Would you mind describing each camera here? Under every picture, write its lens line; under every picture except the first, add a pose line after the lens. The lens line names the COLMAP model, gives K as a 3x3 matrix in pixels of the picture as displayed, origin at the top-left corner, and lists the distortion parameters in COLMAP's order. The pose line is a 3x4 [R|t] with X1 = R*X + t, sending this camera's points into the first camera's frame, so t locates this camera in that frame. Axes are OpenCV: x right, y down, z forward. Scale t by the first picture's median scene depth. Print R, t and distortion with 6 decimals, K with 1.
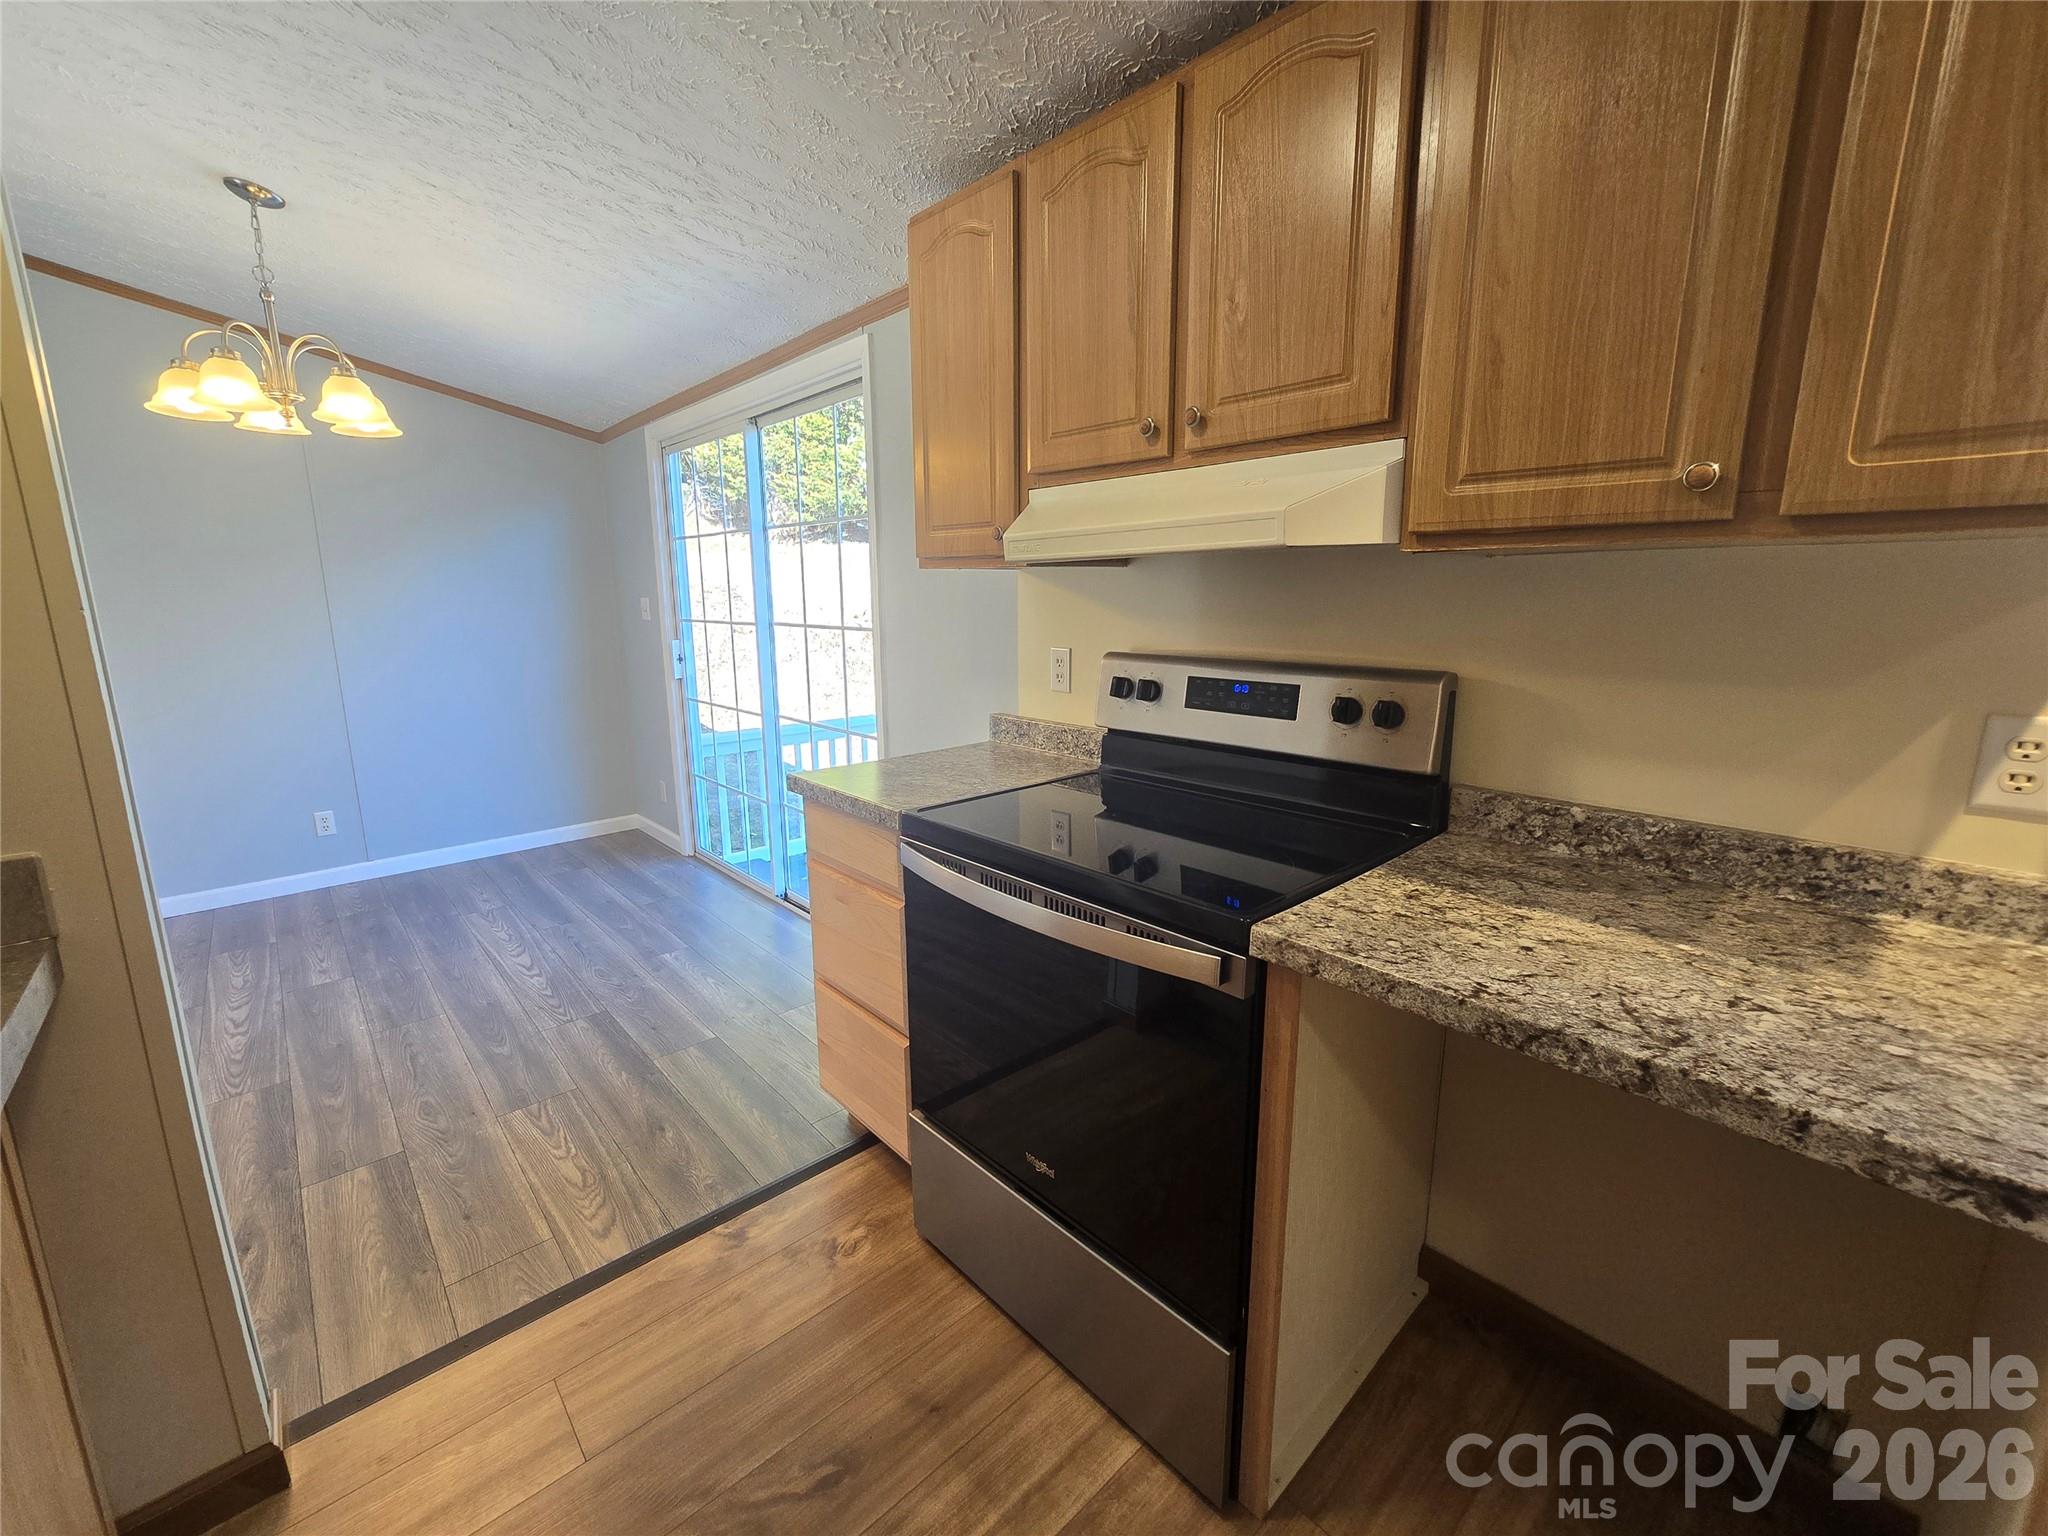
lens RADIAL K [[838.1, 0, 1027.1], [0, 838.1, 749.5], [0, 0, 1]] dist [-0.012223, 0.000737]
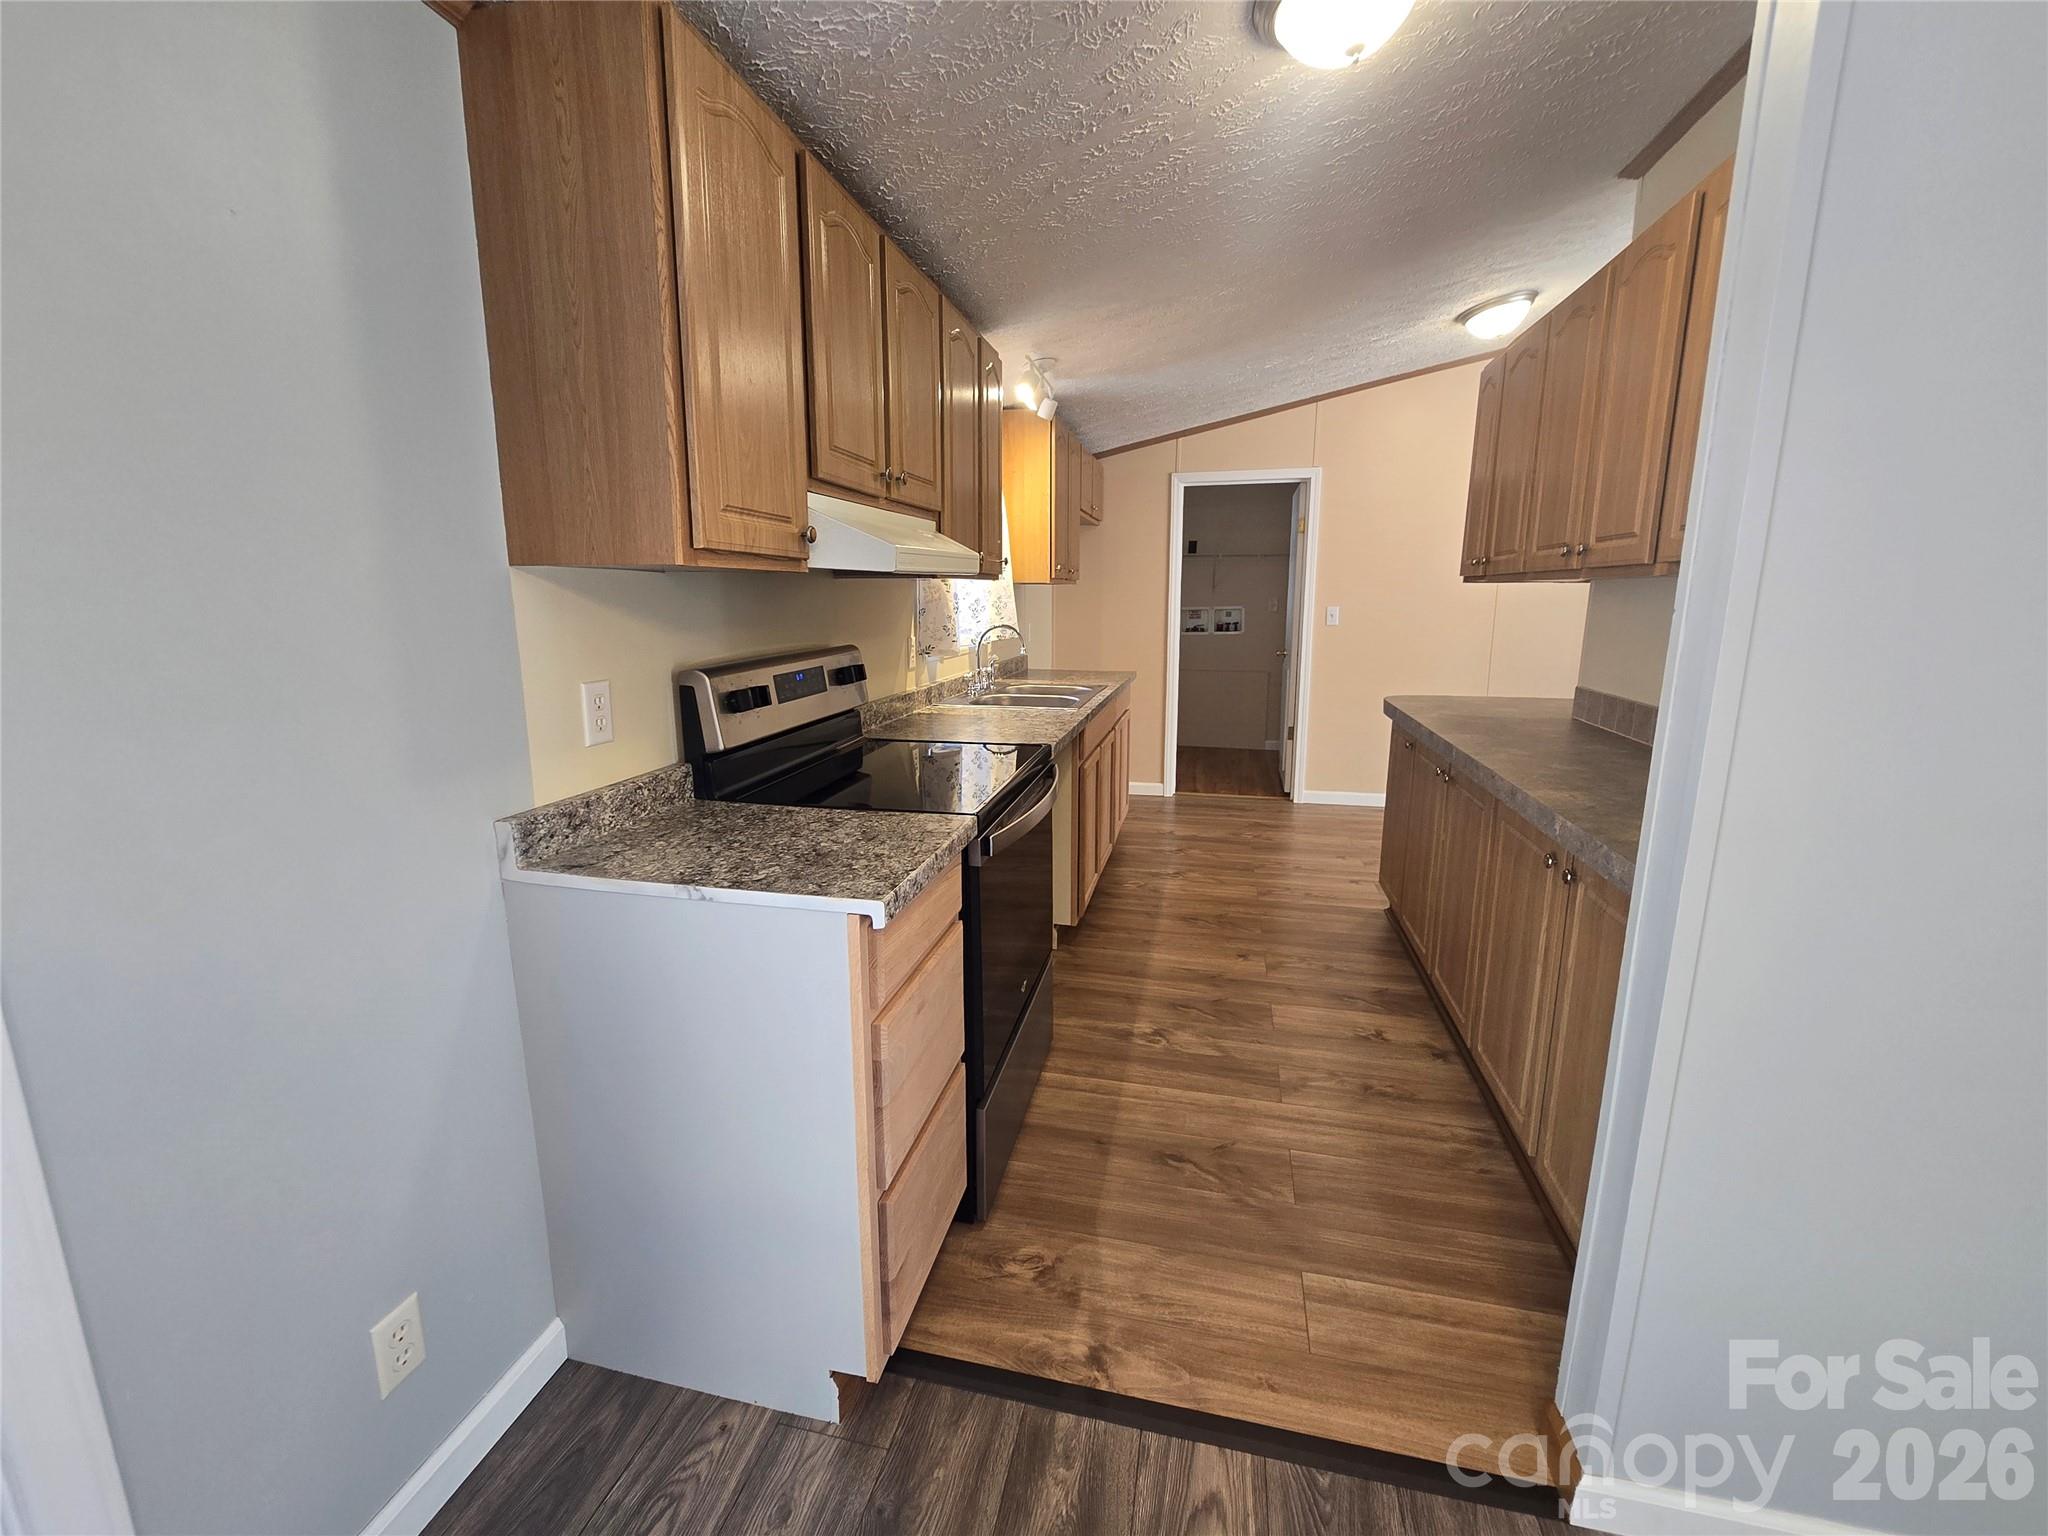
lens RADIAL K [[838.1, 0, 1027.1], [0, 838.1, 749.5], [0, 0, 1]] dist [-0.012223, 0.000737]
pose [[-0.567511, -0.147902, 0.809973, -0.907735], [0.158824, 0.945594, 0.283947, -0.255382], [-0.807902, 0.289787, -0.513145, 1.320037]]
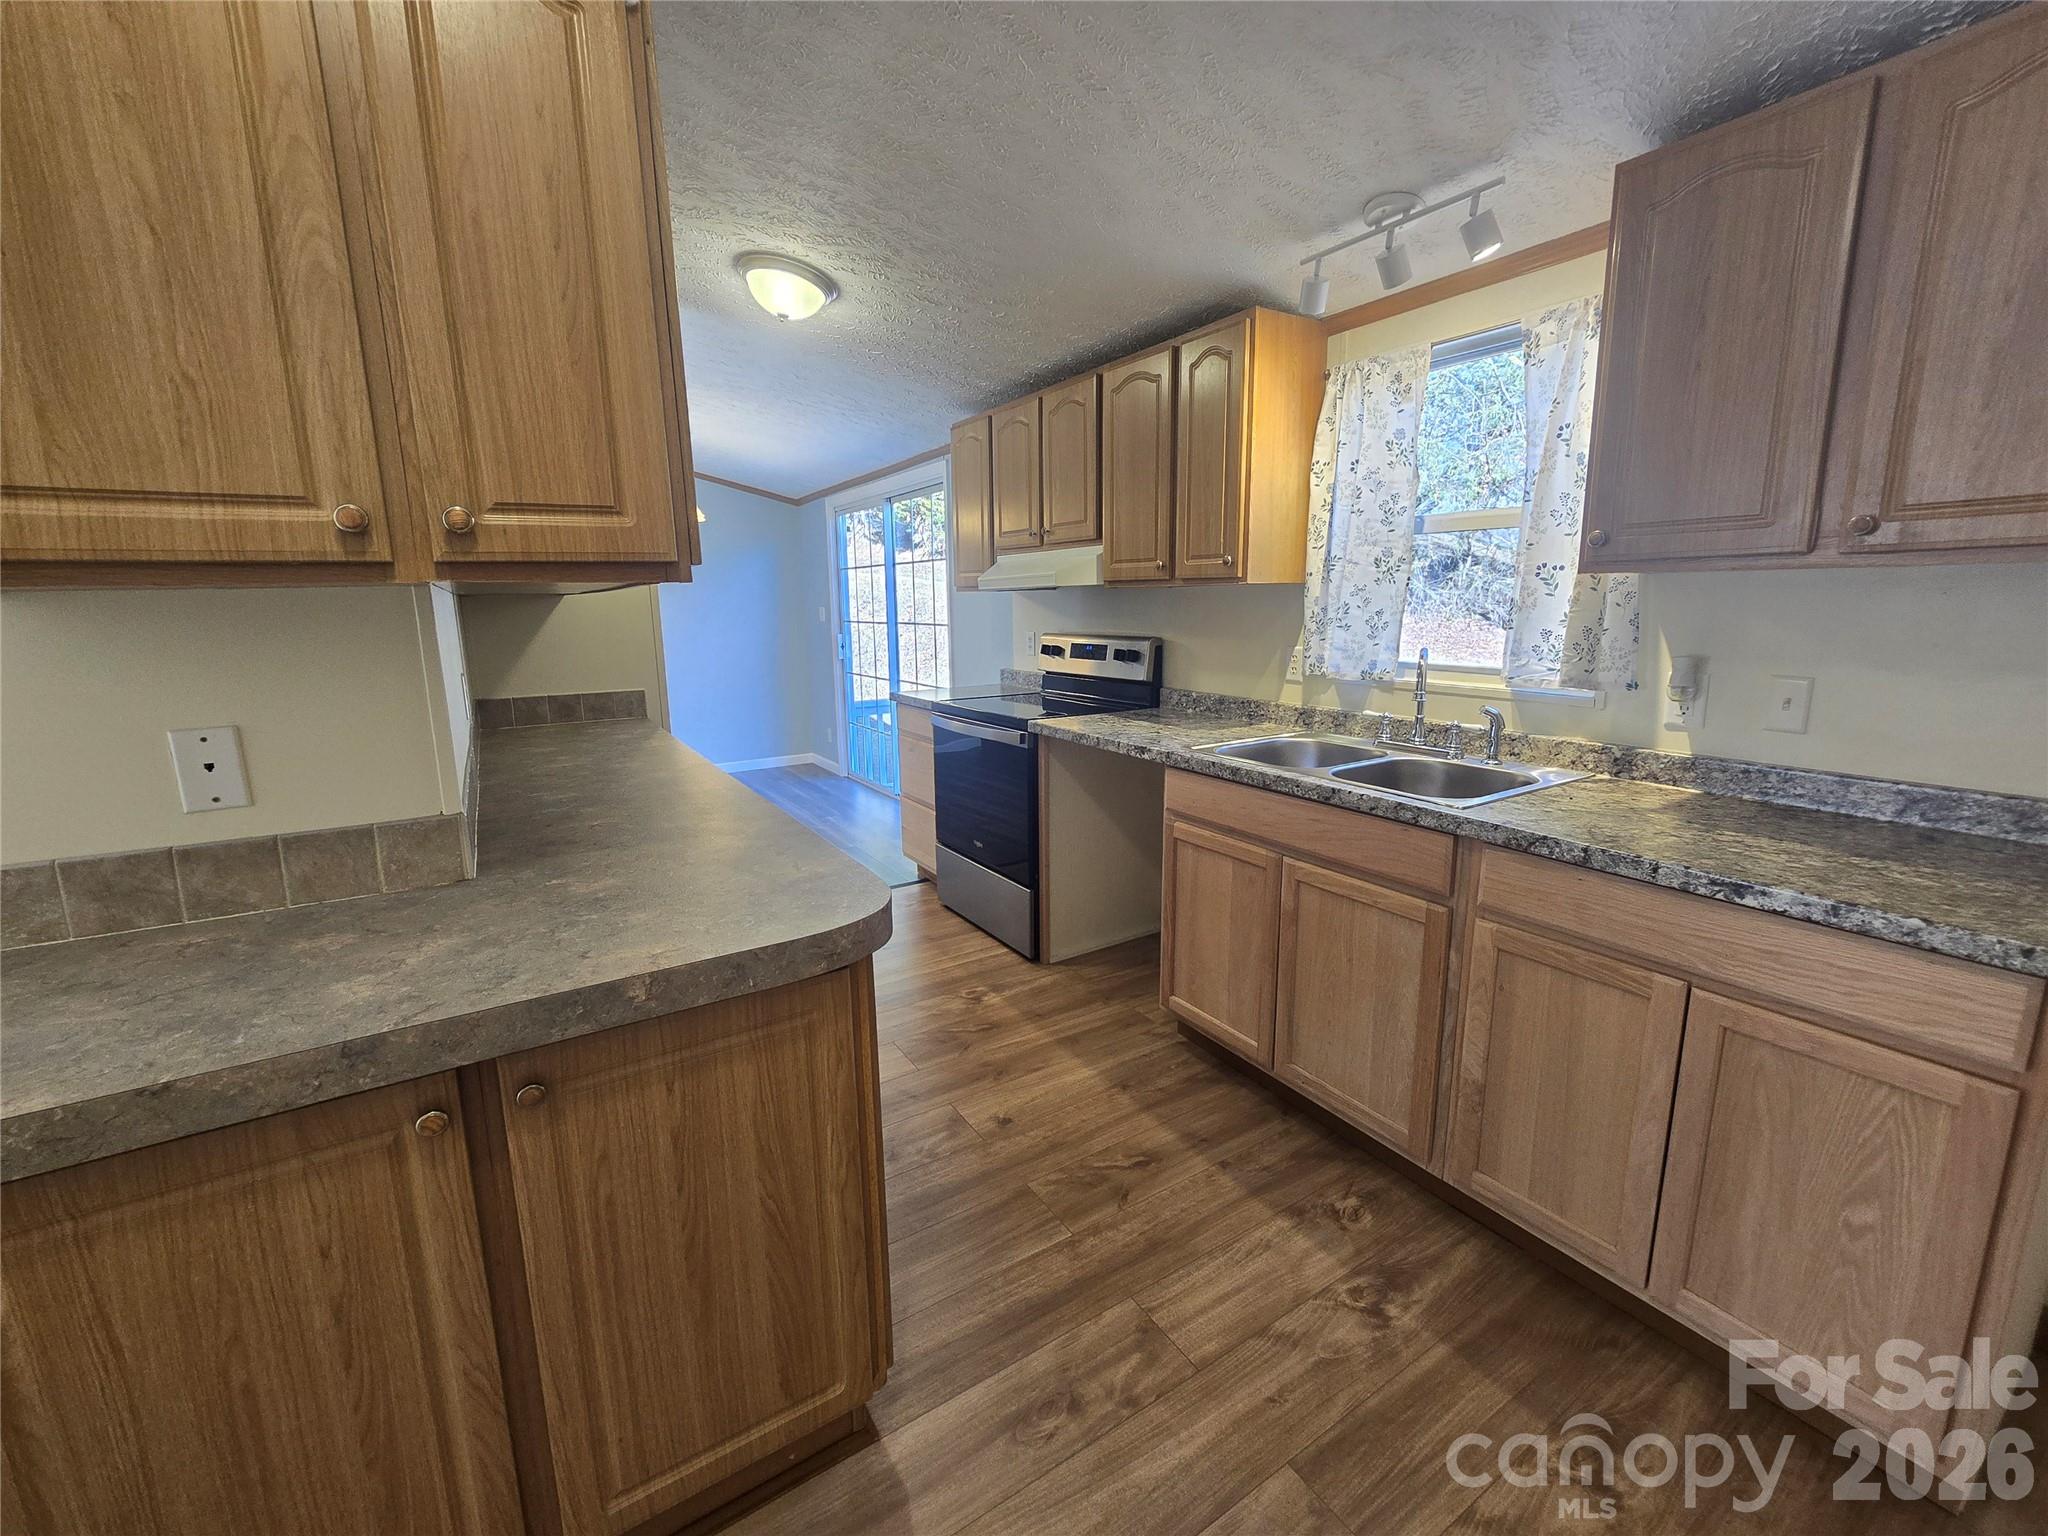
lens RADIAL K [[838.1, 0, 1027.1], [0, 838.1, 749.5], [0, 0, 1]] dist [-0.012223, 0.000737]
pose [[0.984231, 0.024507, -0.175180, 0.459964], [-0.026104, 0.999636, -0.006818, 0.196712], [0.174949, 0.011283, 0.984513, -1.085663]]
